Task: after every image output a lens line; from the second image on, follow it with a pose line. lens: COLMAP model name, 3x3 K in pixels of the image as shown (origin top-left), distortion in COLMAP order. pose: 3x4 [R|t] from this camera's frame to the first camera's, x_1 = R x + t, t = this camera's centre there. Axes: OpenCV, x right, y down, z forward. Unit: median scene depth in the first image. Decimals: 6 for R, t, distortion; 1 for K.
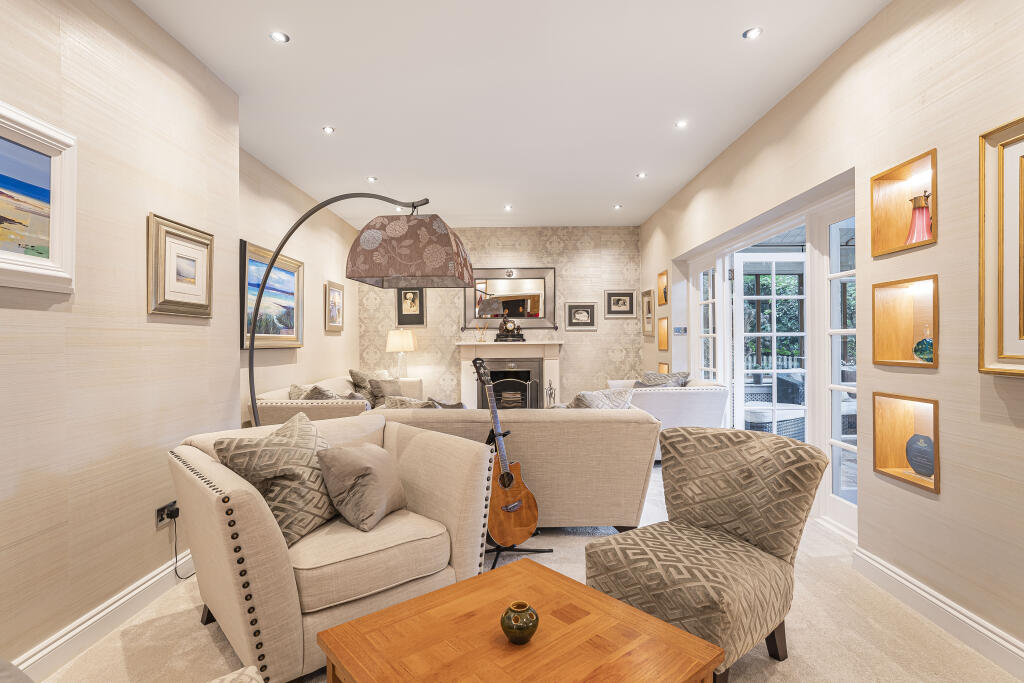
lens RADIAL K [[539.3, 0, 511.2], [0, 539.3, 342.2], [0, 0, 1]] dist [-0.000756, -0.000011]
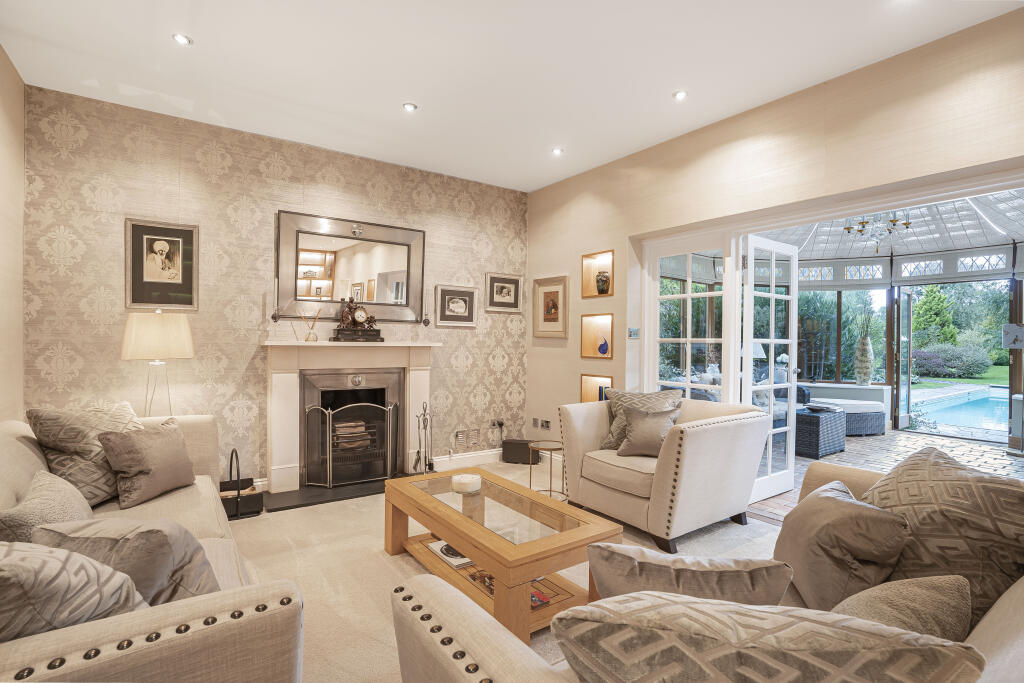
lens RADIAL K [[509.2, 0, 513.4], [0, 509.2, 336.5], [0, 0, 1]] dist [-0.022371, 0.000808]
pose [[0.817863, 0.025431, 0.574851, -0.186758], [-0.021979, 0.999675, -0.012953, -0.003002], [-0.574993, -0.002041, 0.818156, 0.425110]]
